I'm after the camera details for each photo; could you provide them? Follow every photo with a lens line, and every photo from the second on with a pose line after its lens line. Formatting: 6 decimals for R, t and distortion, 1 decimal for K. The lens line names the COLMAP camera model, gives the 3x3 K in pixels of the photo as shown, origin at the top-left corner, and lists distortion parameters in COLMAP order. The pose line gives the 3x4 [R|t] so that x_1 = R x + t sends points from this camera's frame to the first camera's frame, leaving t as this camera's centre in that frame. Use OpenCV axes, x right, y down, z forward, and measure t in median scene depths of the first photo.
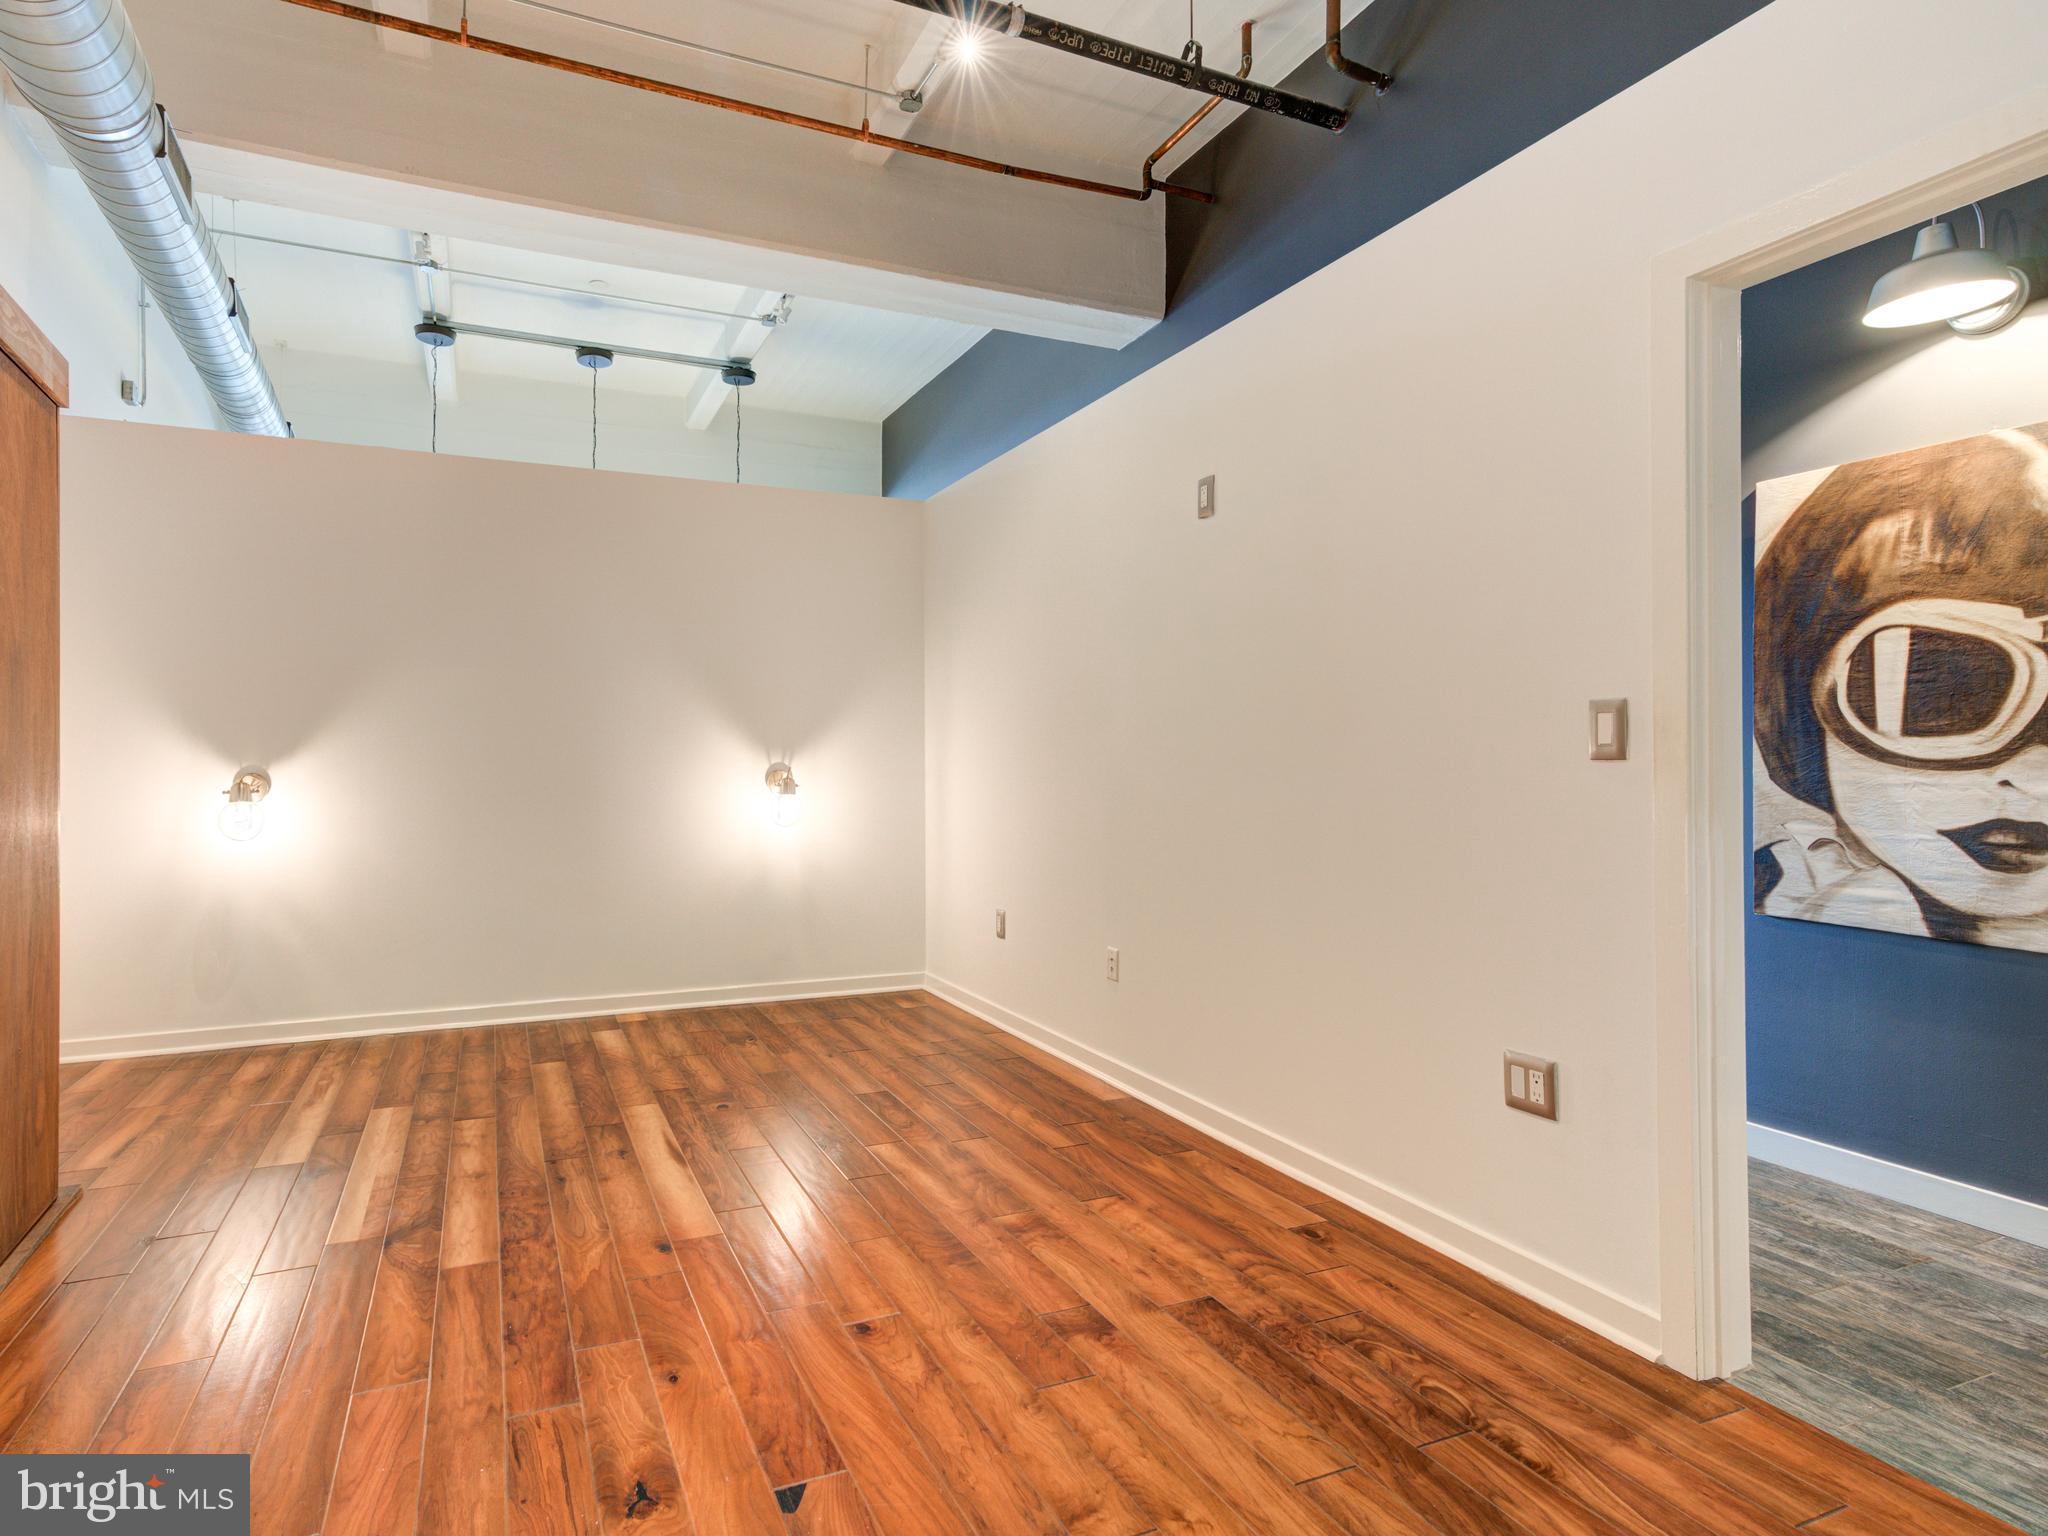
lens RADIAL K [[1086.0, 0, 1024.0], [0, 1086.0, 768.0], [0, 0, 1]] dist [0.003178, 0.000741]
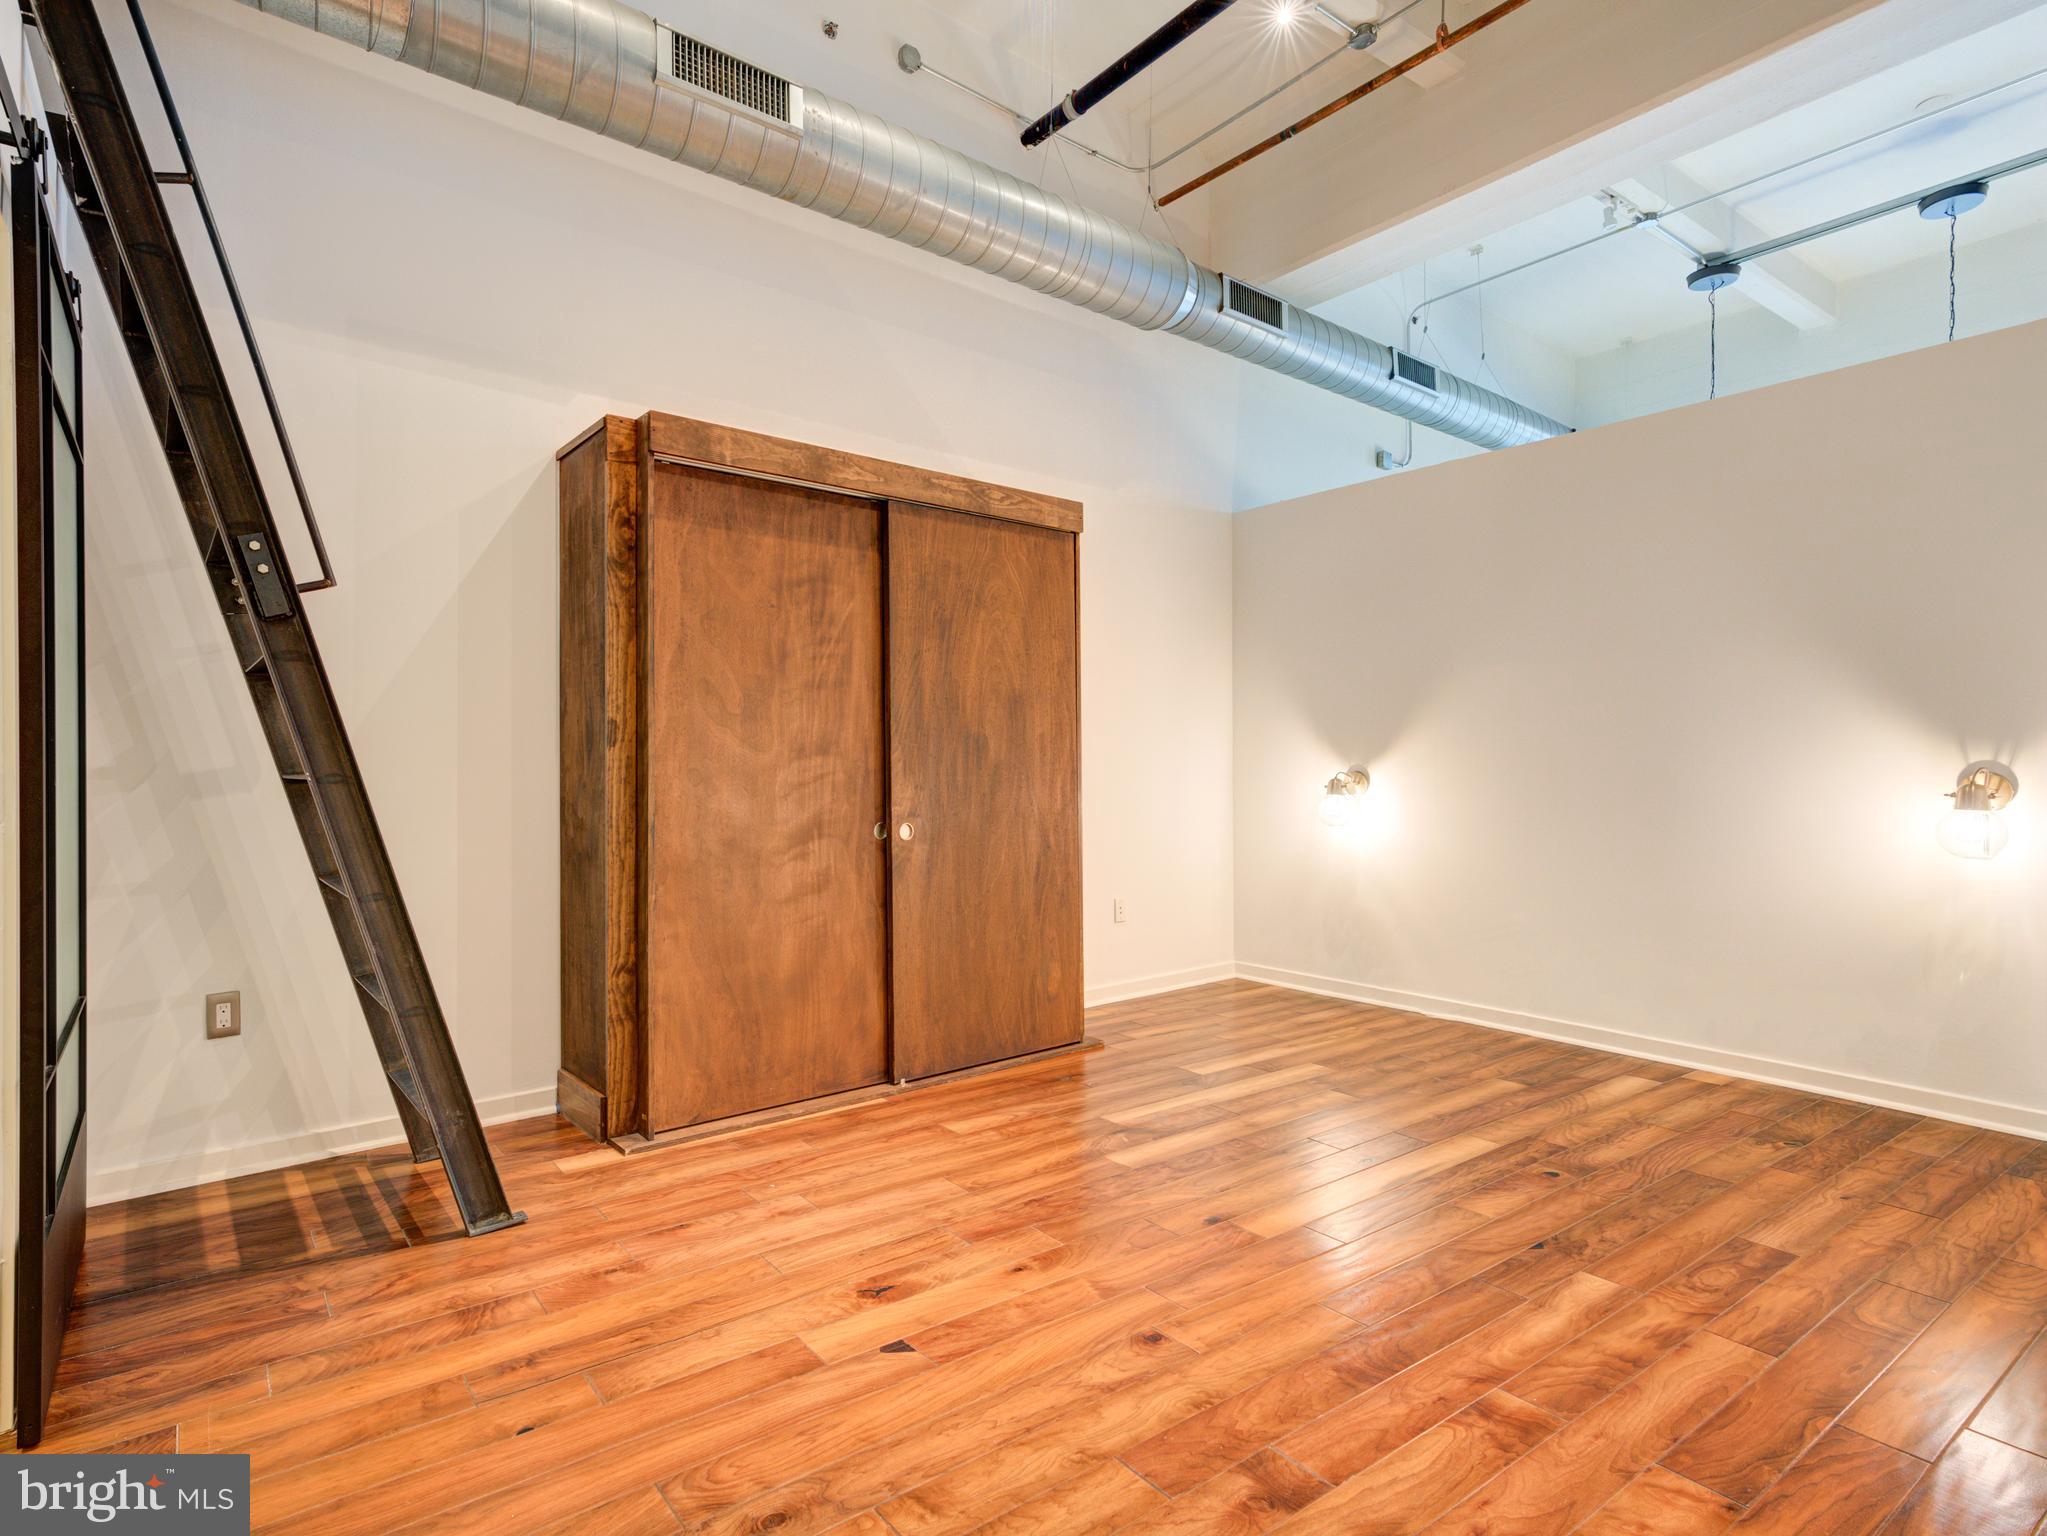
lens RADIAL K [[1262.9, 0, 1023.5], [0, 1262.9, 768.0], [0, 0, 1]] dist [0.004234, 0.001898]
pose [[0.150124, 0.002767, -0.988663, 0.707755], [-0.002154, 0.999995, 0.002472, 0.000244], [0.988665, 0.001759, 0.150129, 0.526905]]
